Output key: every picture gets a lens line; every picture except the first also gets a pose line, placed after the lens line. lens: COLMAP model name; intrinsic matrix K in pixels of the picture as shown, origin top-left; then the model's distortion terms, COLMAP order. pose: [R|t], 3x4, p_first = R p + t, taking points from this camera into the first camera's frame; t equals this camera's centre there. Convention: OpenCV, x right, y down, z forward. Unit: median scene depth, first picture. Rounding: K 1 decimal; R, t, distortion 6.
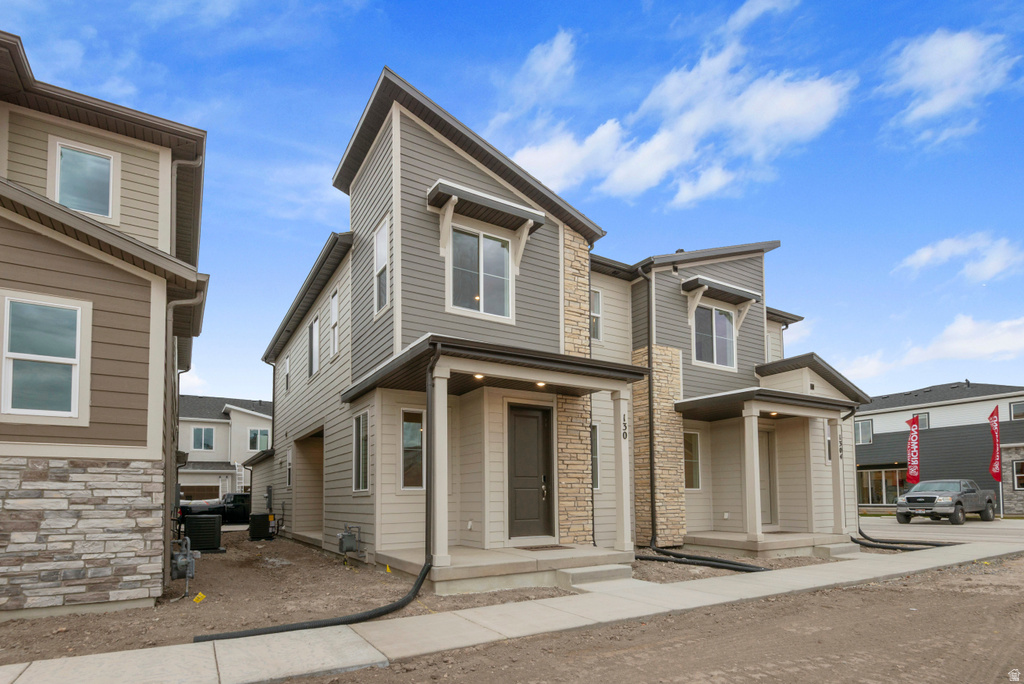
lens RADIAL K [[538.4, 0, 510.9], [0, 538.4, 352.7], [0, 0, 1]] dist [-0.002470, -0.001706]
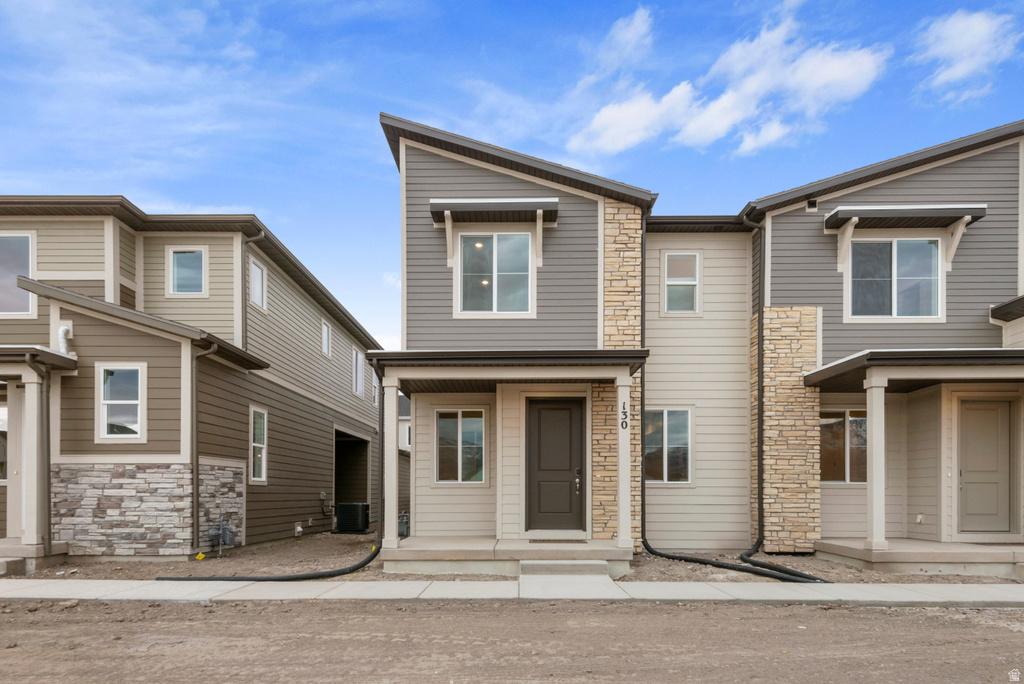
lens RADIAL K [[602.0, 0, 512.0], [0, 602.0, 342.0], [0, 0, 1]] dist [0.007222, 0.000810]
pose [[0.857571, -0.116575, -0.500981, 0.576009], [0.126295, 0.991885, -0.014615, 0.003079], [0.498620, -0.050738, 0.865335, 0.014056]]
